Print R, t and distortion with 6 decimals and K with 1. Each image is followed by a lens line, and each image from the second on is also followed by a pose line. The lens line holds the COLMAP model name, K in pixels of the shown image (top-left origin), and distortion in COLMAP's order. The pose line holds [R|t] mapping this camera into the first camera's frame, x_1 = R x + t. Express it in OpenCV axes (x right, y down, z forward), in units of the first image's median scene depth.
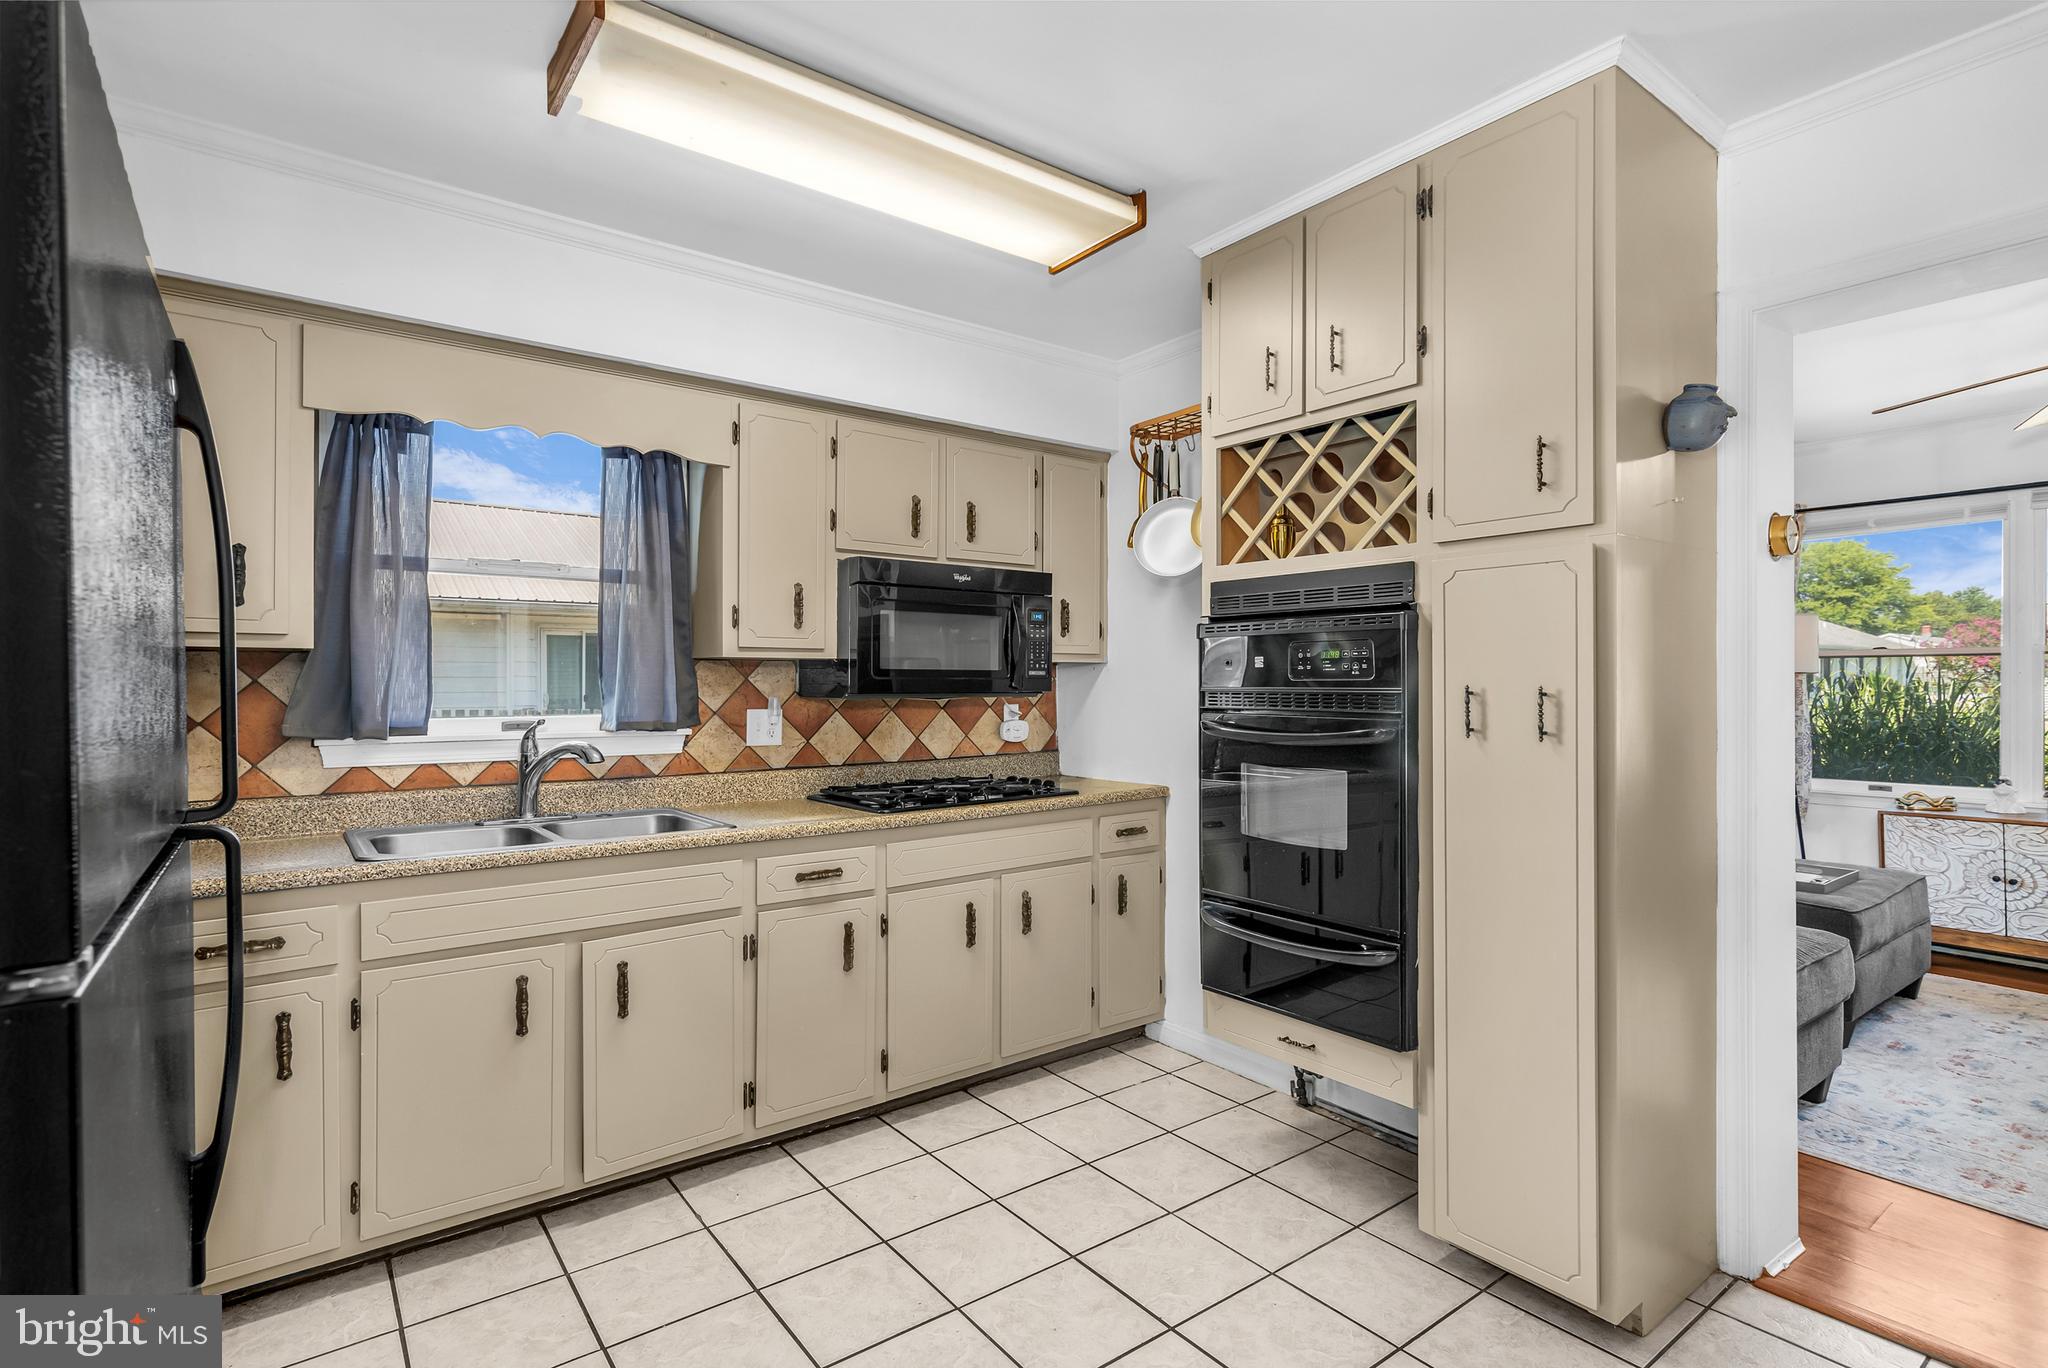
lens RADIAL K [[985.5, 0, 1009.7], [0, 985.5, 686.1], [0, 0, 1]] dist [0.006477, 0.001194]
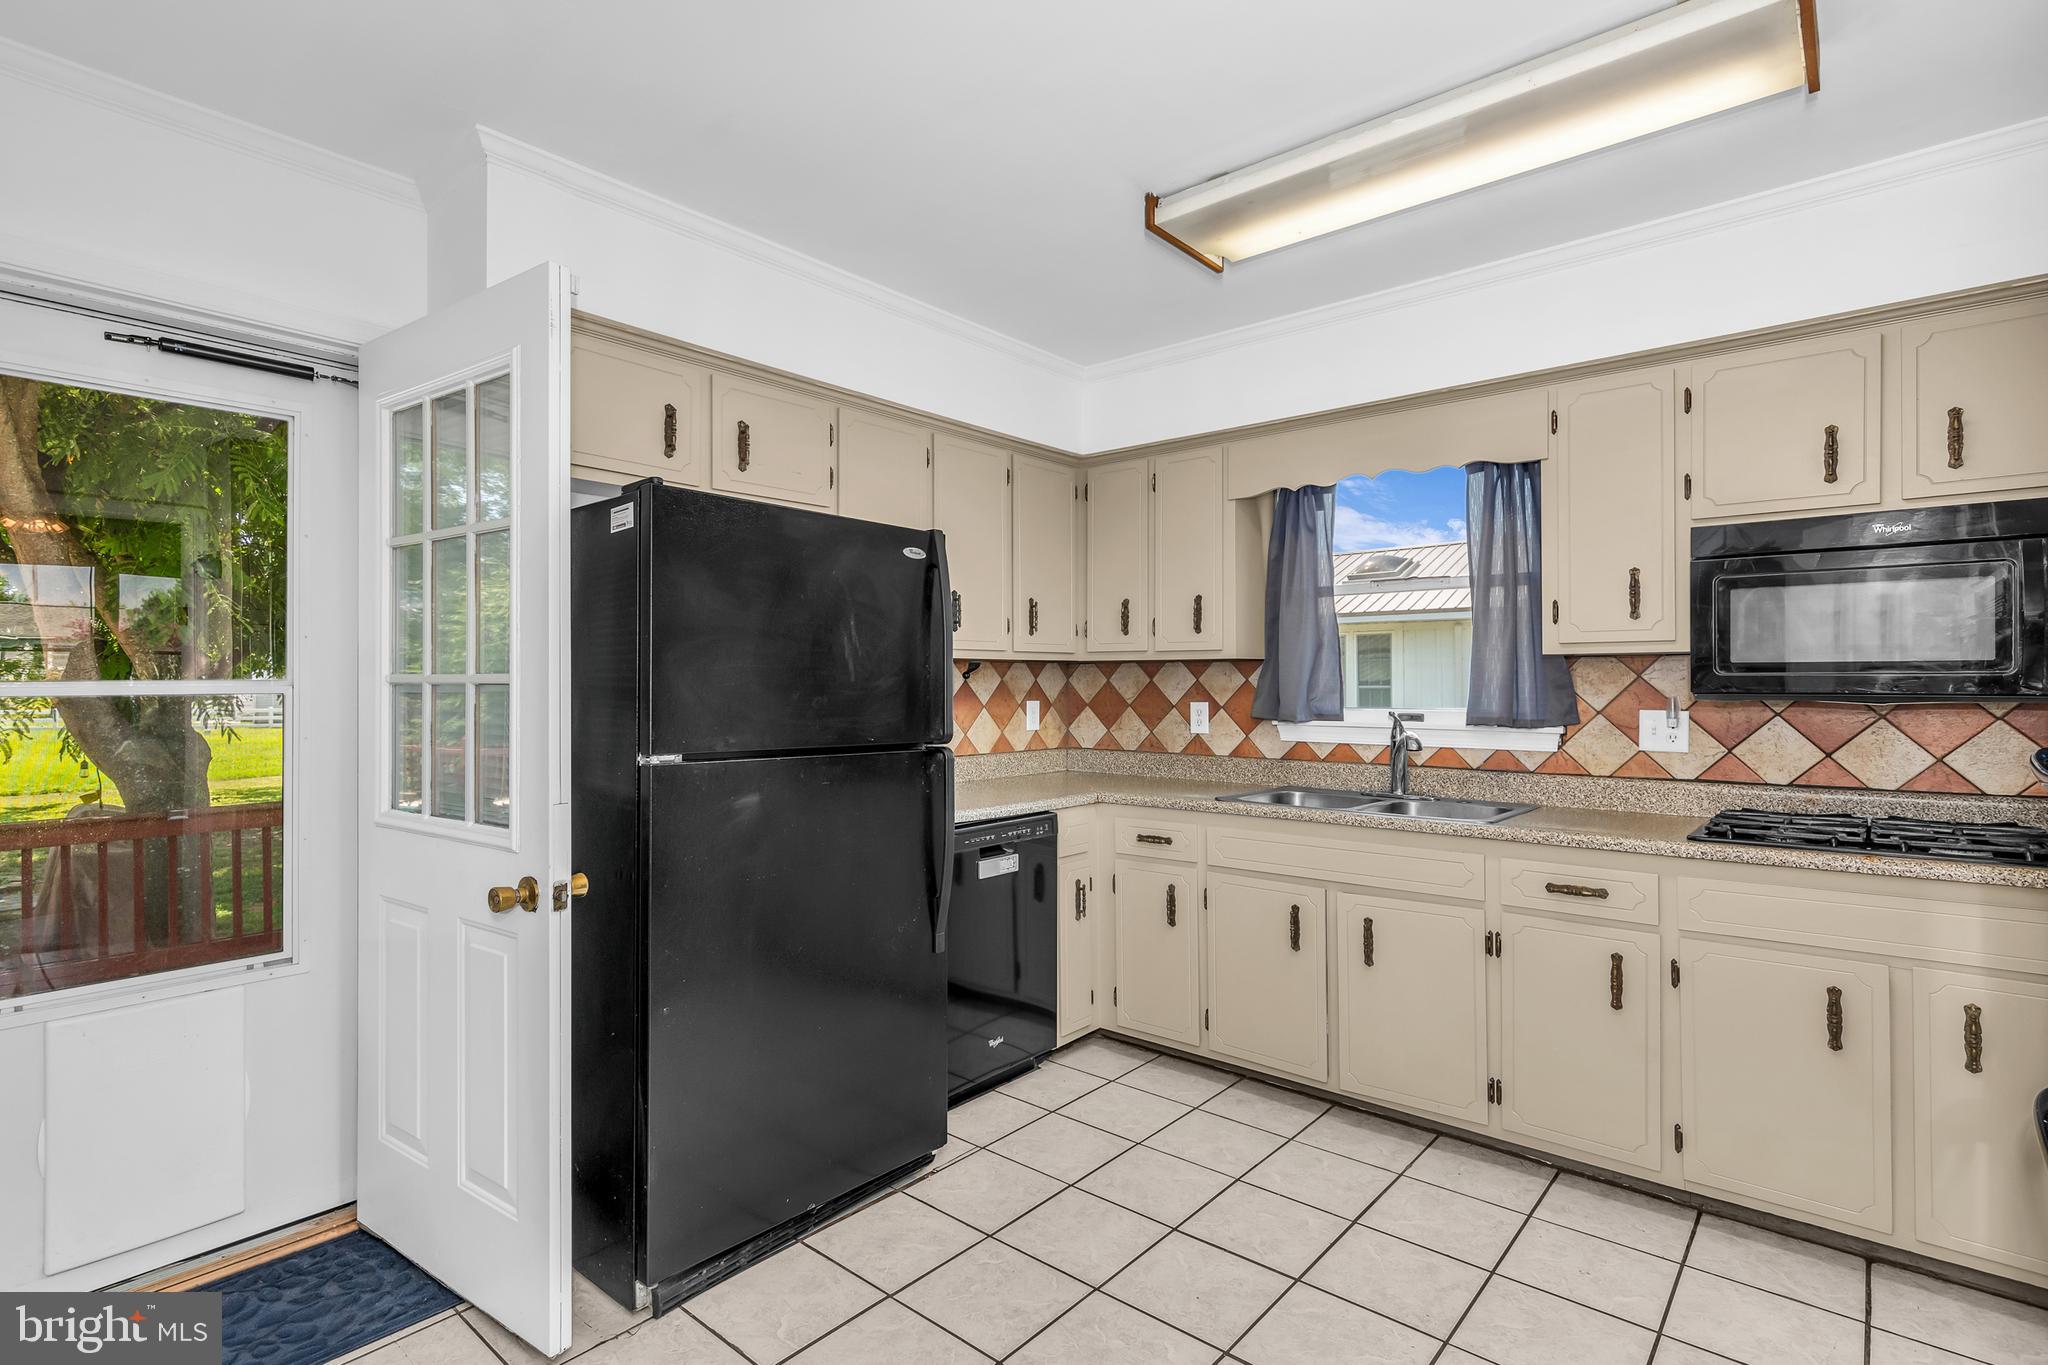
lens RADIAL K [[985.5, 0, 1017.8], [0, 985.5, 676.5], [0, 0, 1]] dist [0.006477, 0.001194]
pose [[0.227955, -0.004549, -0.973661, 0.552580], [0.000597, 0.999990, -0.004533, -0.003621], [0.973672, 0.000452, 0.227955, 0.270574]]
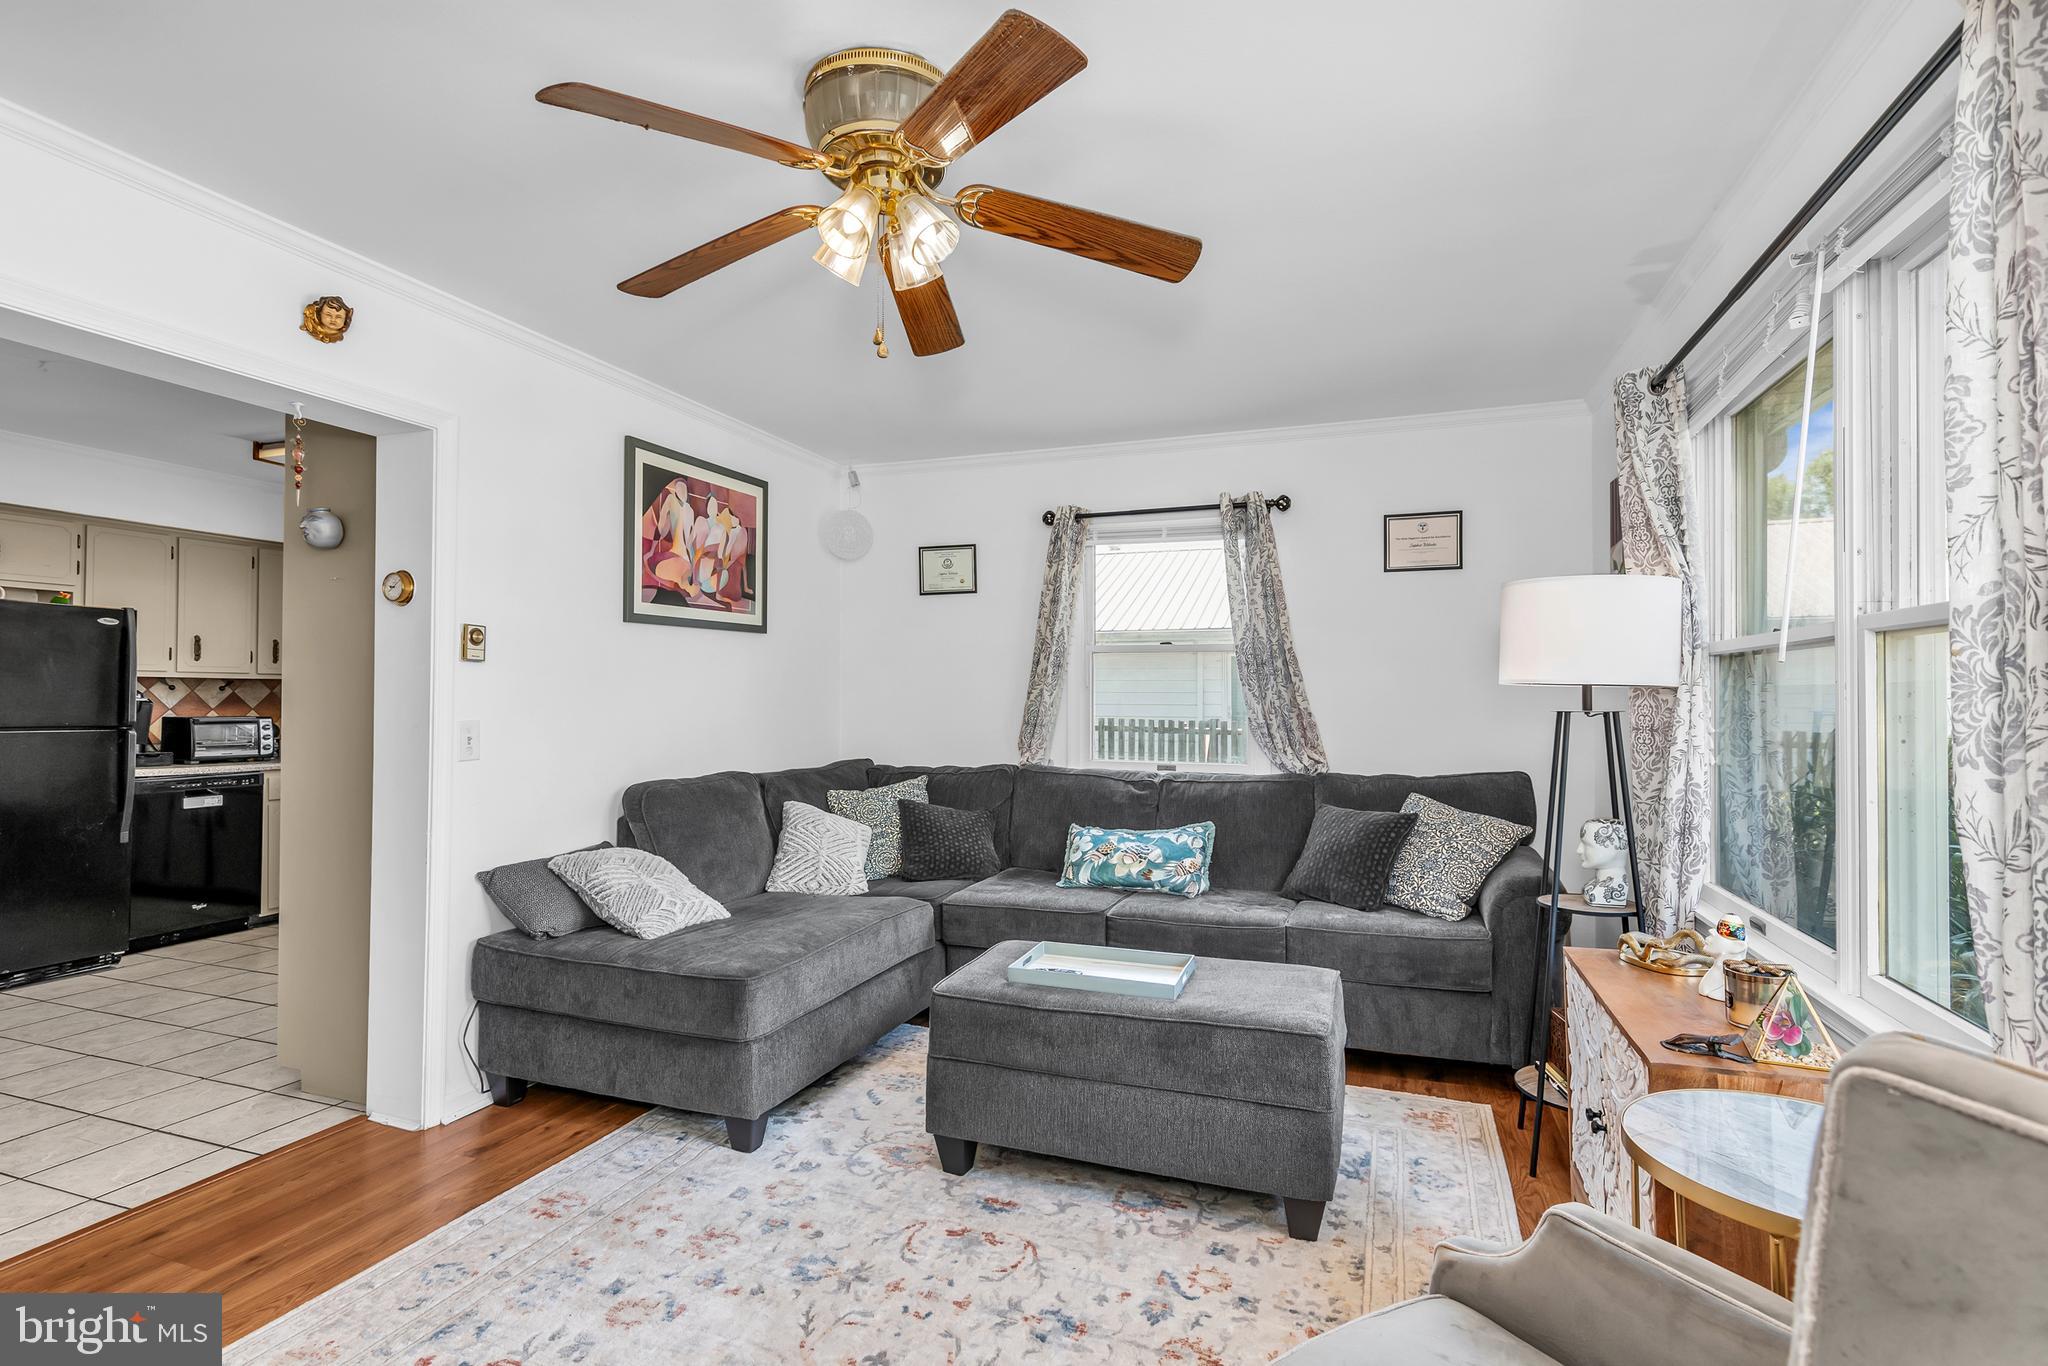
lens RADIAL K [[985.5, 0, 1019.2], [0, 985.5, 680.2], [0, 0, 1]] dist [0.006477, 0.001194]
pose [[0.555593, -0.007001, -0.831425, 1.403629], [-0.006962, 0.999890, -0.013072, -0.009605], [0.831425, 0.013051, 0.555483, 0.569621]]
